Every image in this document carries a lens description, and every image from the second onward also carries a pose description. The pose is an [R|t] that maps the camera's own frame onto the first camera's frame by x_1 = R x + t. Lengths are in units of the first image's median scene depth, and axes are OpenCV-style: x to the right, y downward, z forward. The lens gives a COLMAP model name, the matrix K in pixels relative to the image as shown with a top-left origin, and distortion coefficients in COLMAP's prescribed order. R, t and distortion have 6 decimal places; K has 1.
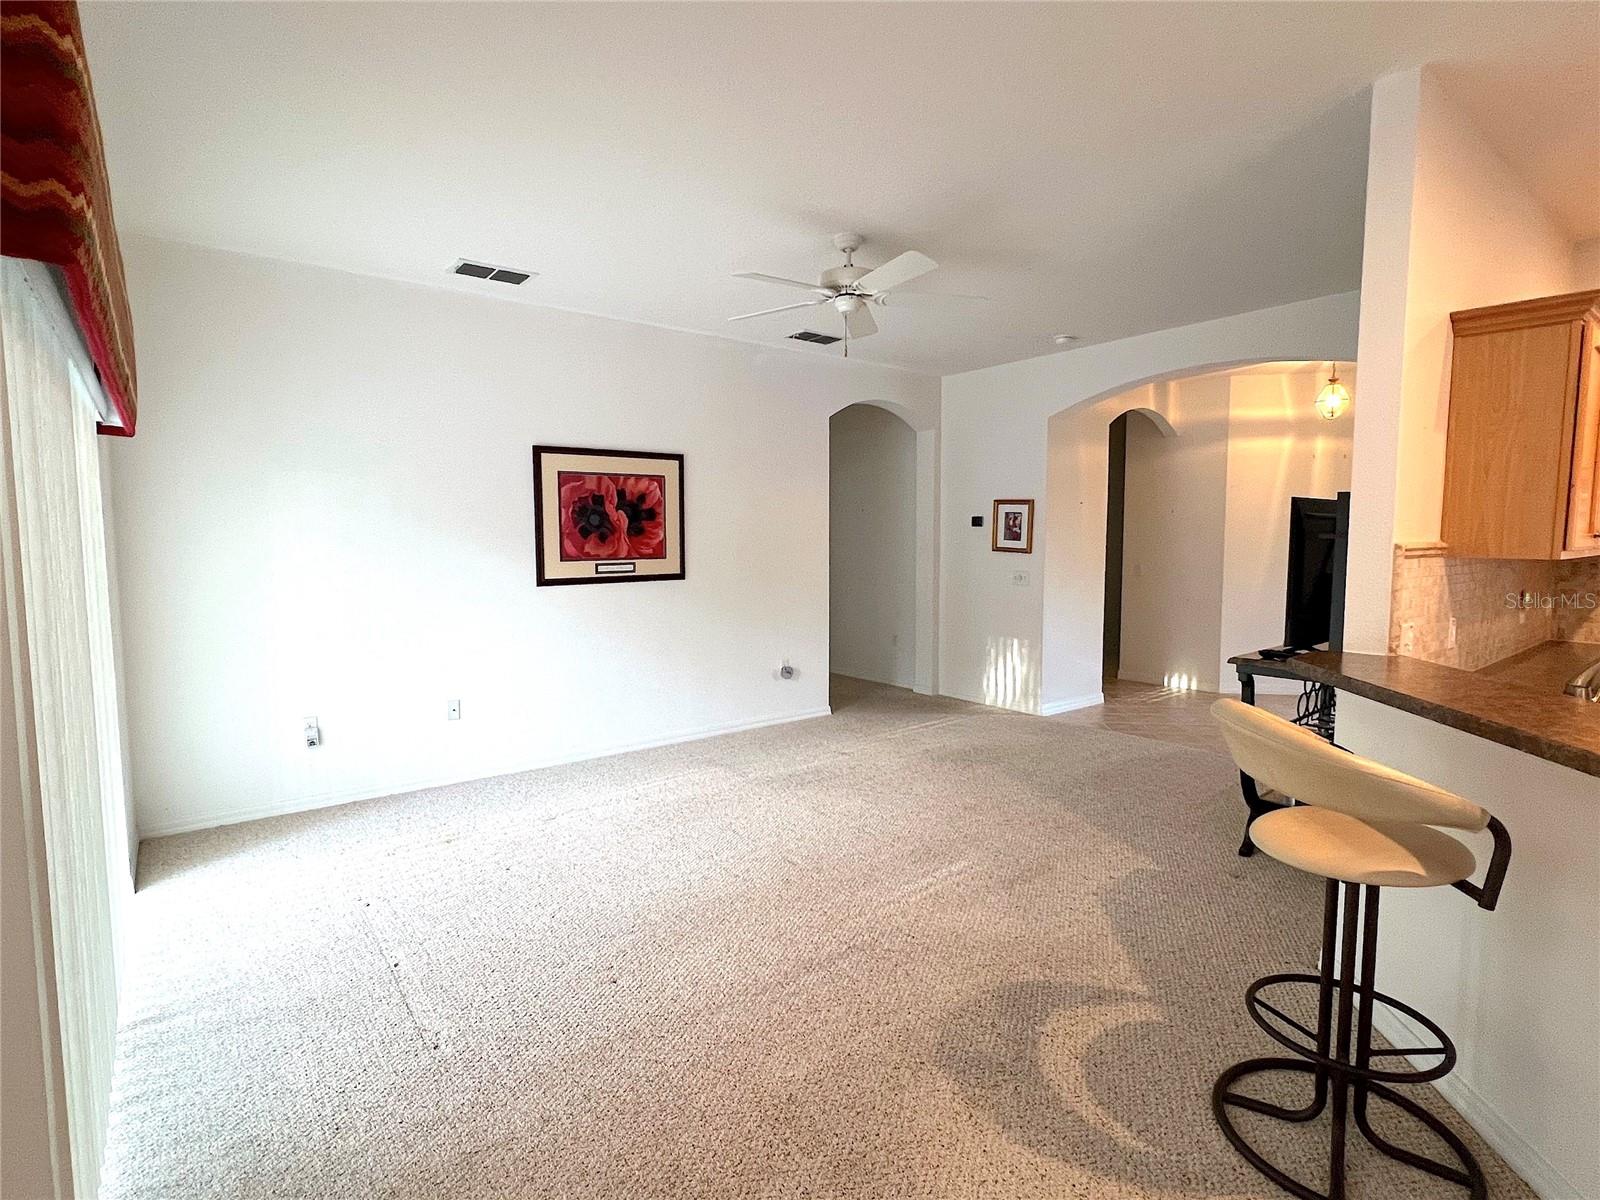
lens RADIAL K [[801.3, 0, 802.5], [0, 801.3, 598.0], [0, 0, 1]] dist [0.003191, 0.000743]
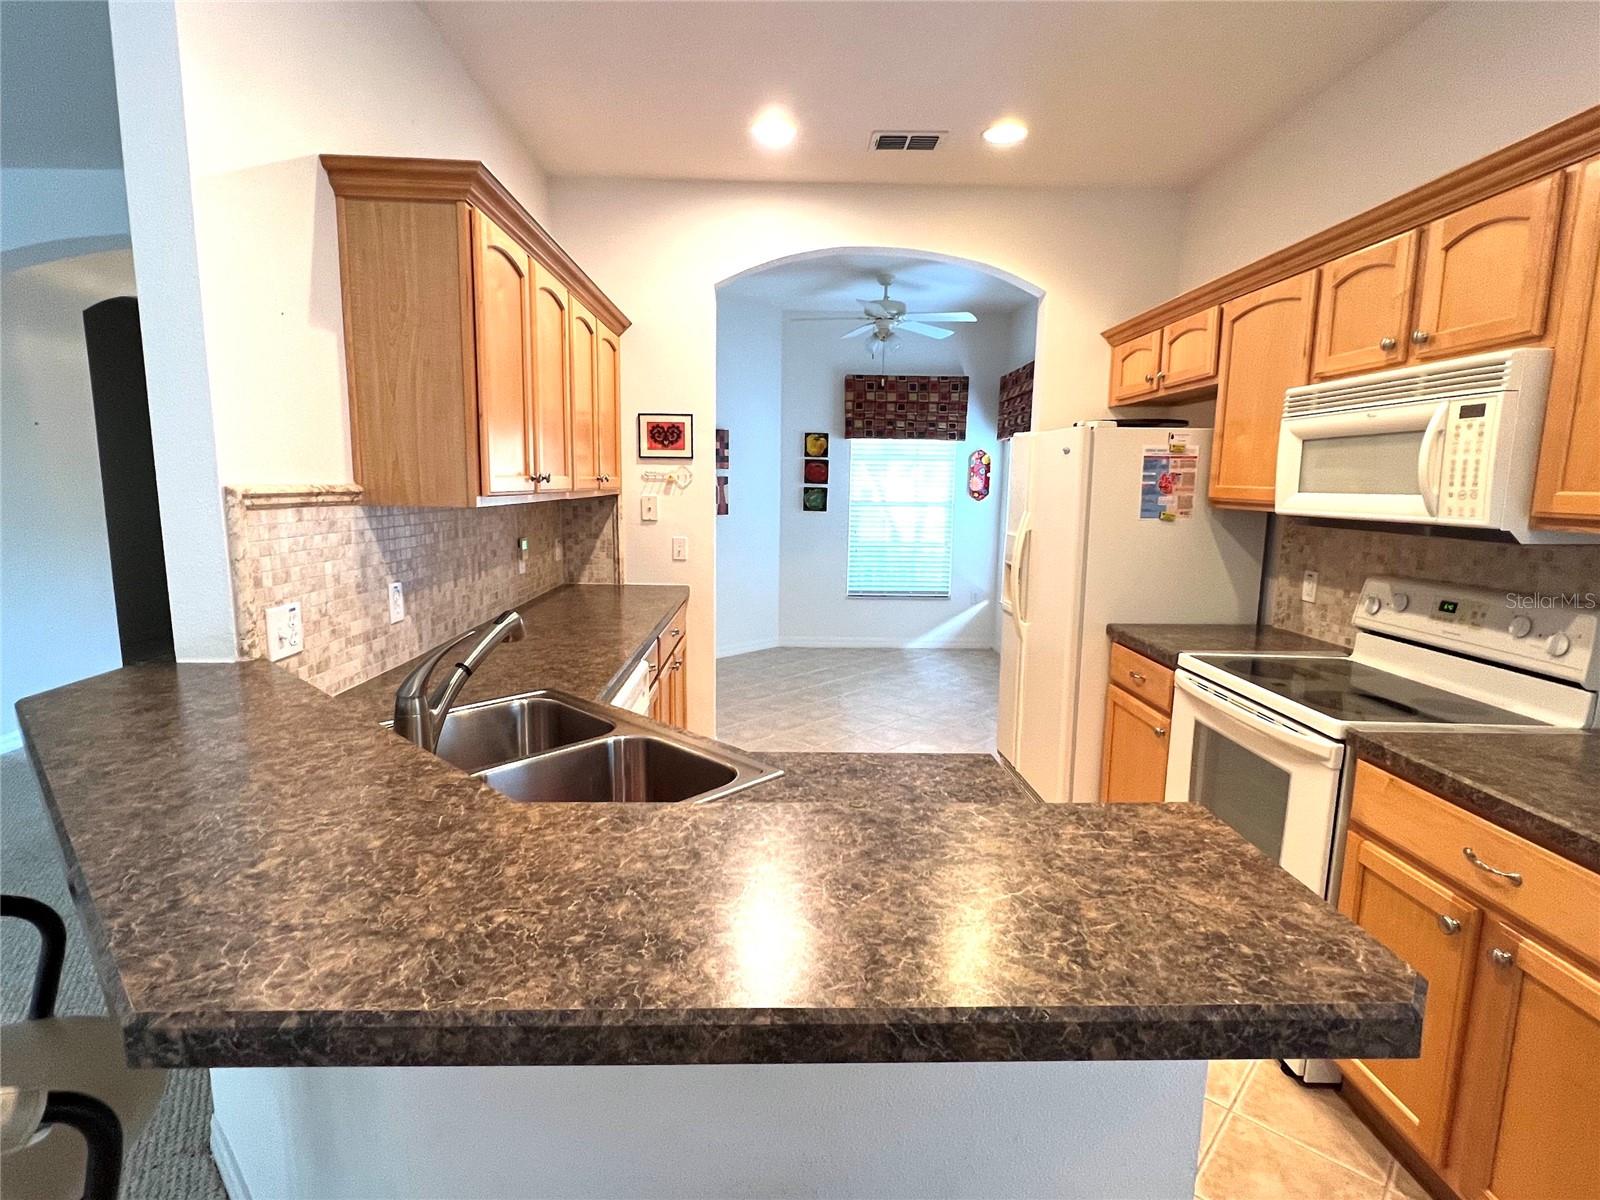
lens RADIAL K [[801.3, 0, 798.6], [0, 801.3, 599.9], [0, 0, 1]] dist [0.003191, 0.000743]
pose [[0.605405, -0.109456, 0.788356, 0.453888], [0.051452, 0.993809, 0.098469, -0.016213], [-0.794253, -0.019051, 0.607288, 0.229260]]
